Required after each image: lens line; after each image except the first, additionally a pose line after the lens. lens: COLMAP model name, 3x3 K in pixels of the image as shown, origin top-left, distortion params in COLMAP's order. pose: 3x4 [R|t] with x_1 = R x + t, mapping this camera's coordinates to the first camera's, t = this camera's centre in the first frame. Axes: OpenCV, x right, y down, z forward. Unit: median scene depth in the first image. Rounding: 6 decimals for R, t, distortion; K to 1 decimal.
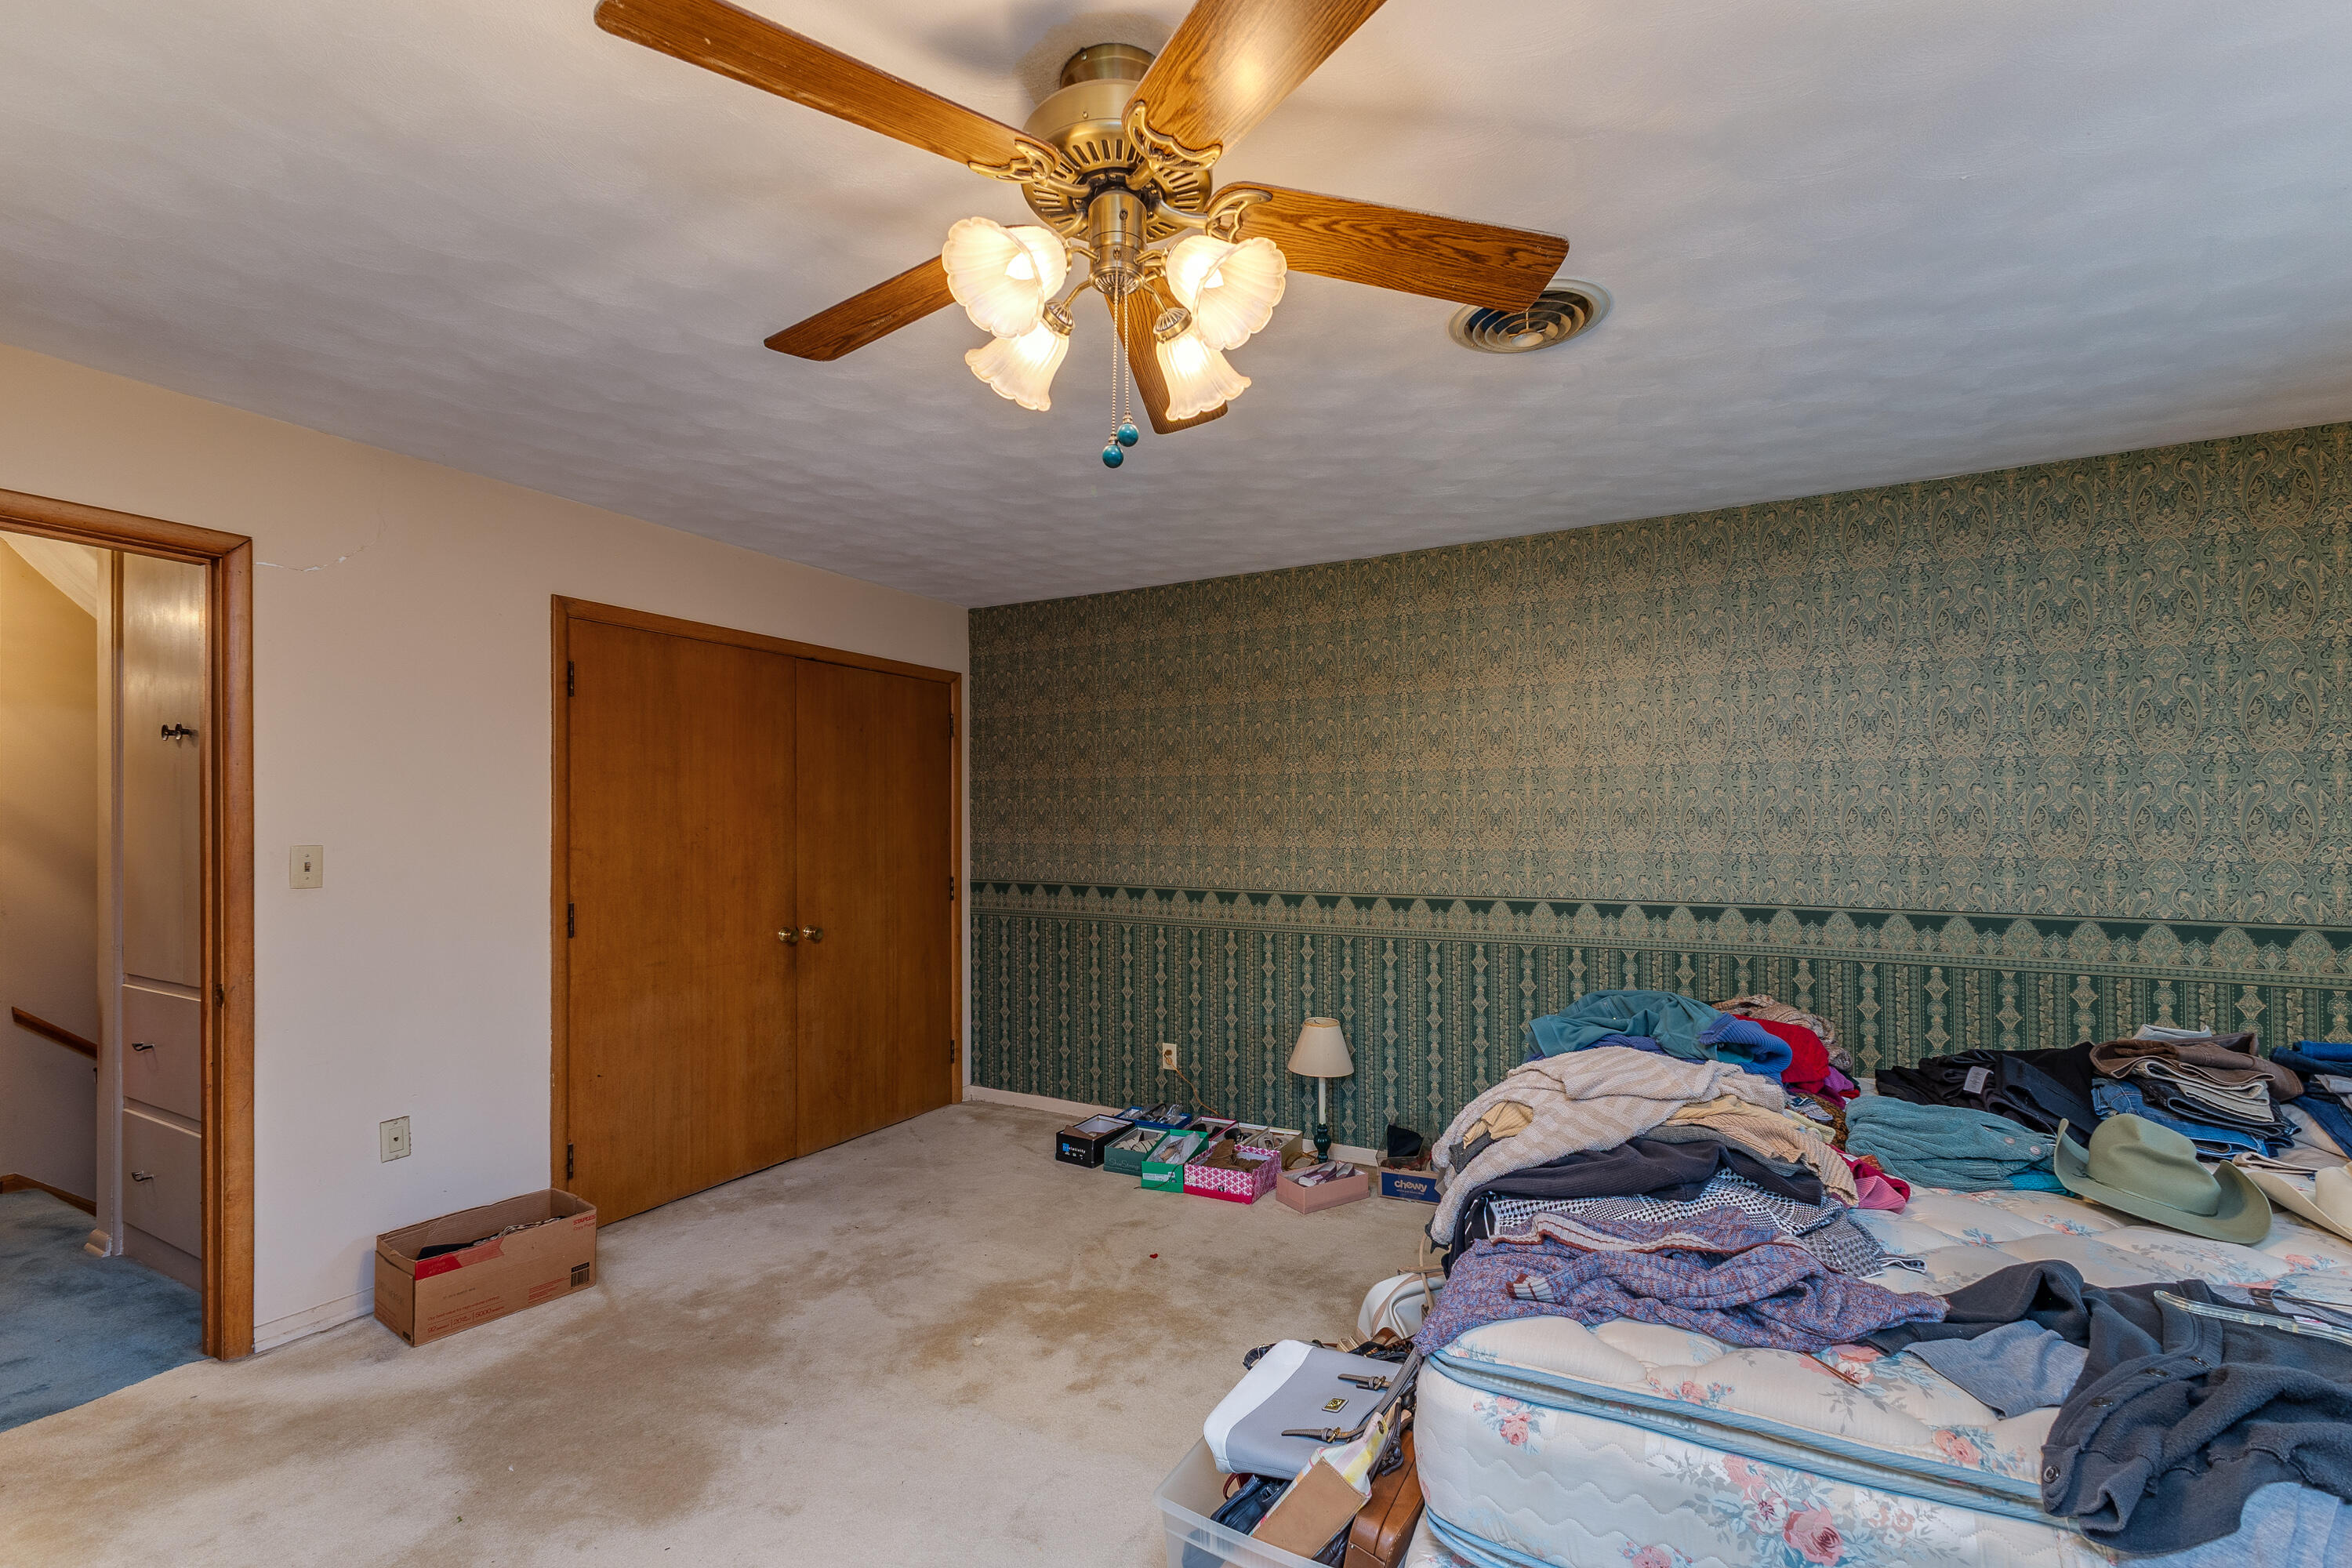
lens RADIAL K [[1072.7, 0, 1179.0], [0, 1072.7, 829.4], [0, 0, 1]] dist [-0.000913, 0.000238]
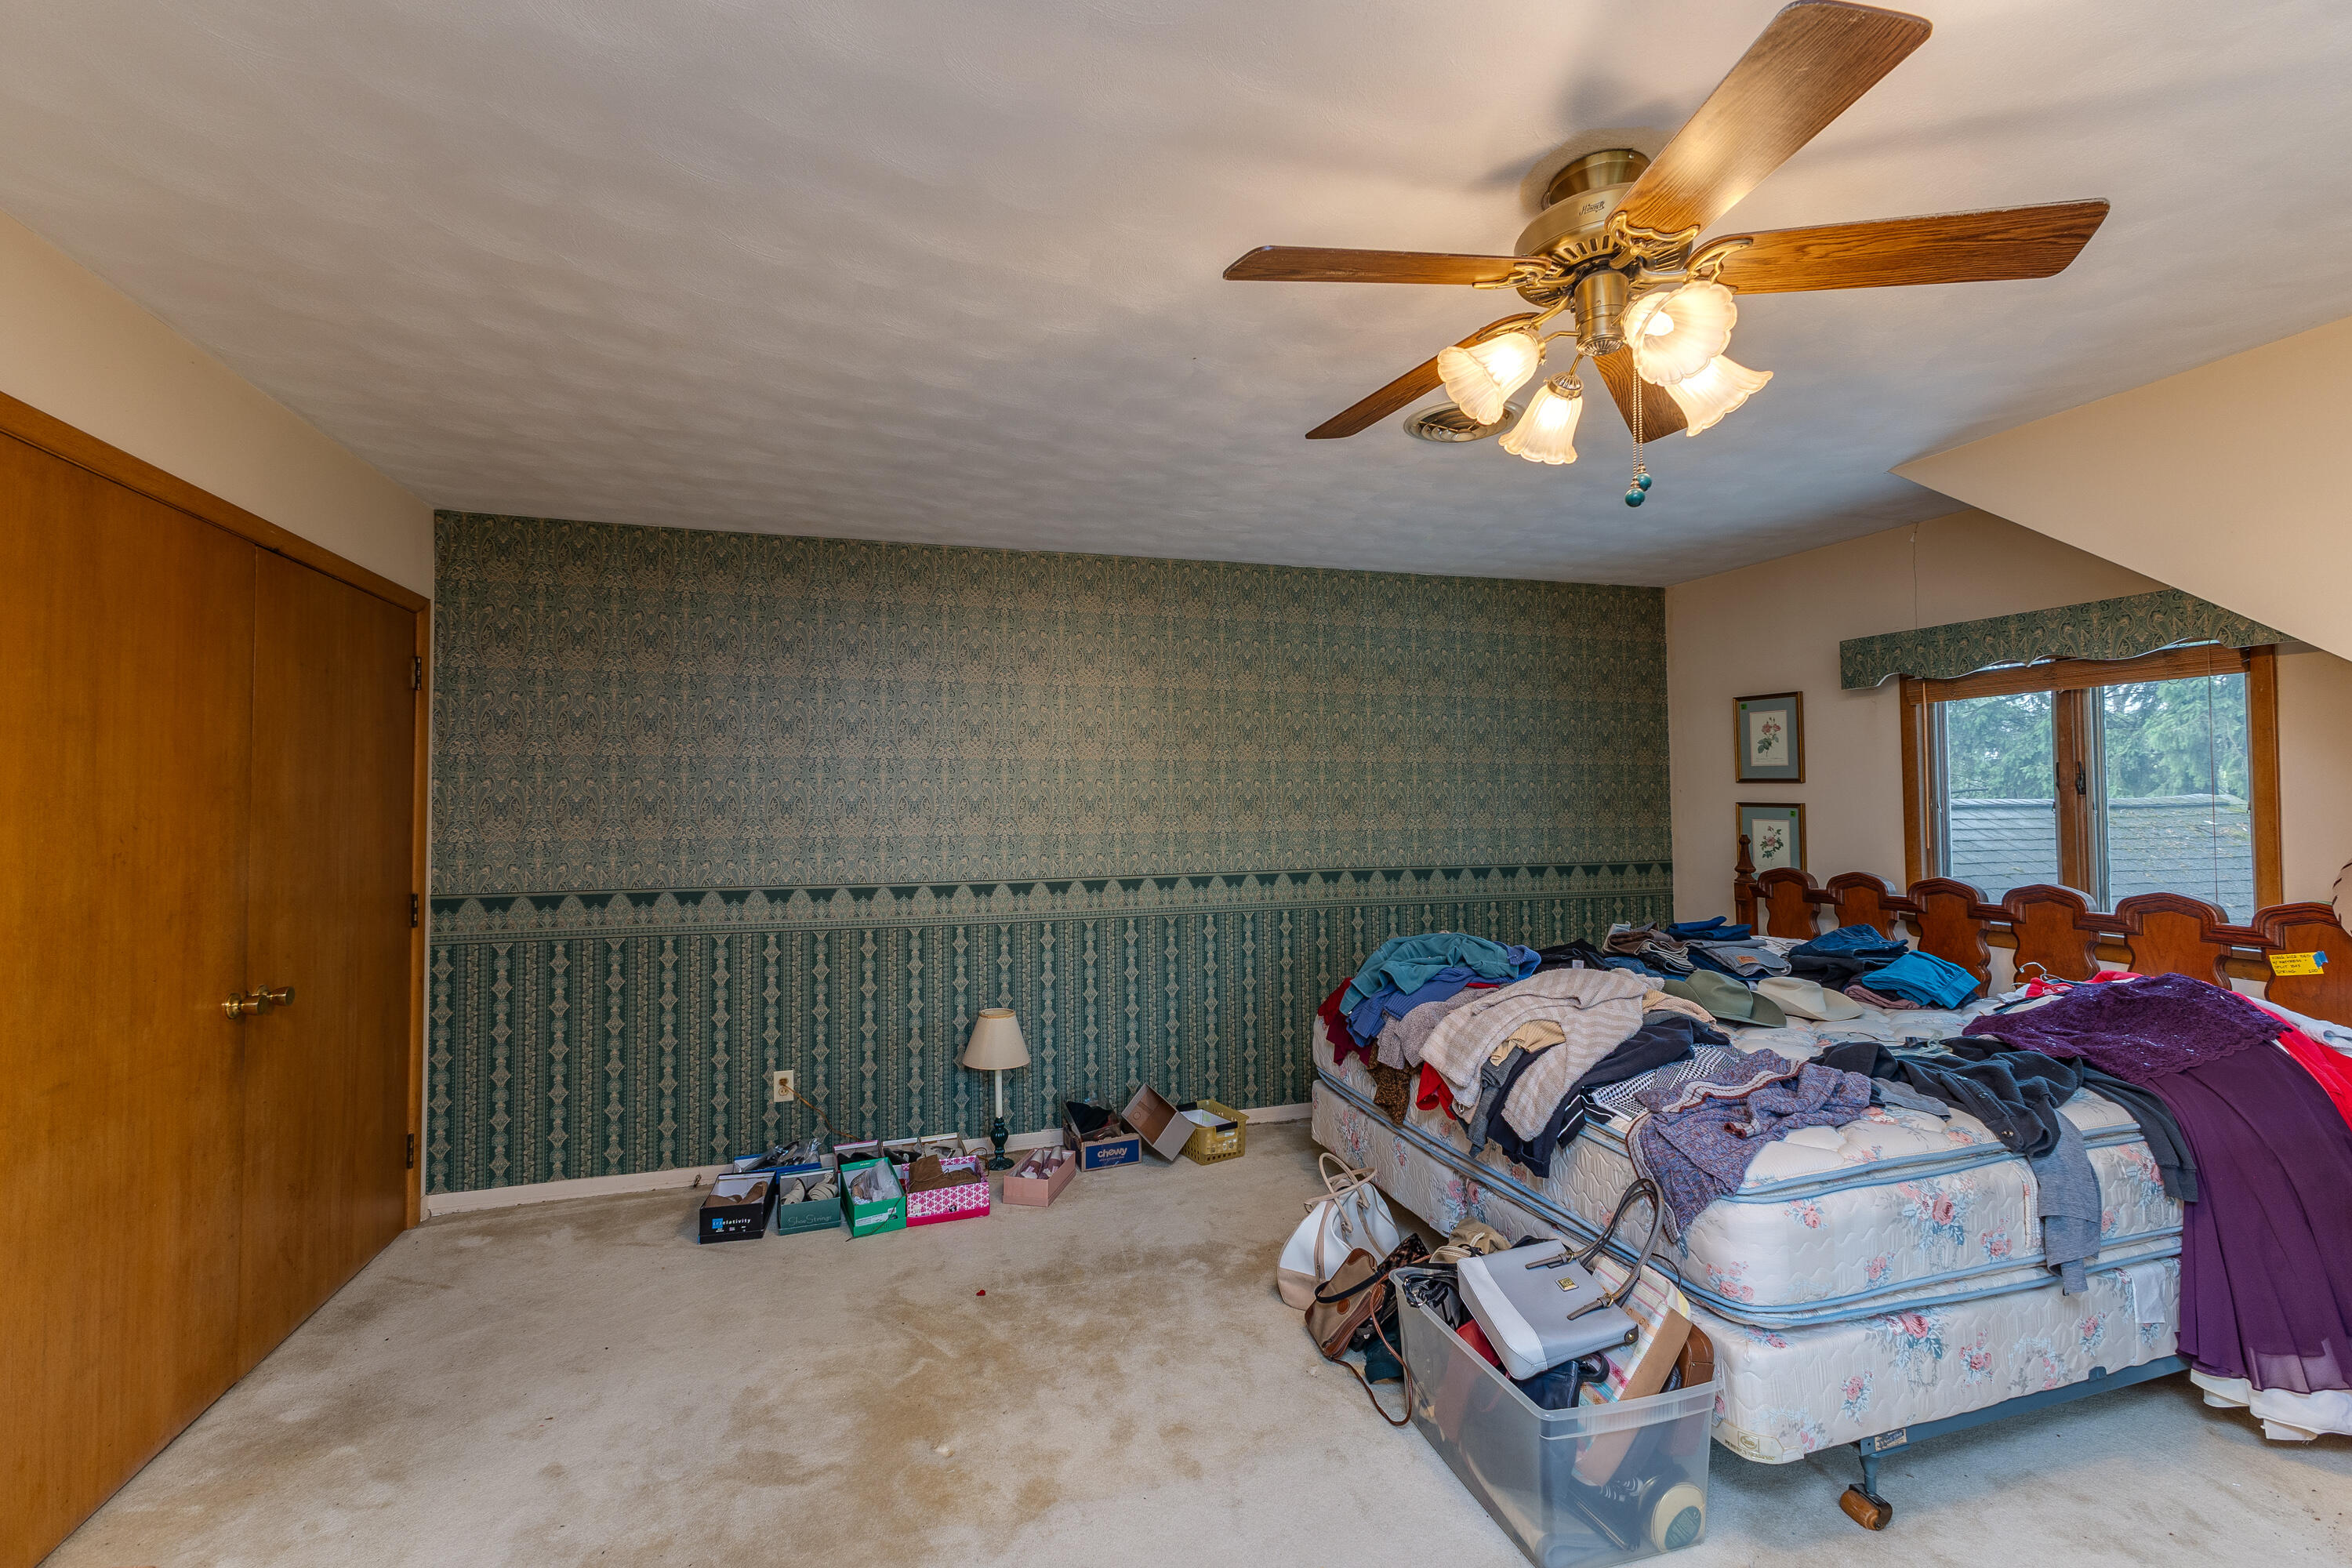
lens RADIAL K [[1036.5, 0, 1176.0], [0, 1036.5, 784.0], [0, 0, 1]] dist [0.001755, -0.000121]
pose [[0.672567, 0.011785, 0.739942, -0.445778], [0.012687, 0.999543, -0.027451, -0.001671], [-0.739927, 0.027851, 0.672110, 0.227475]]
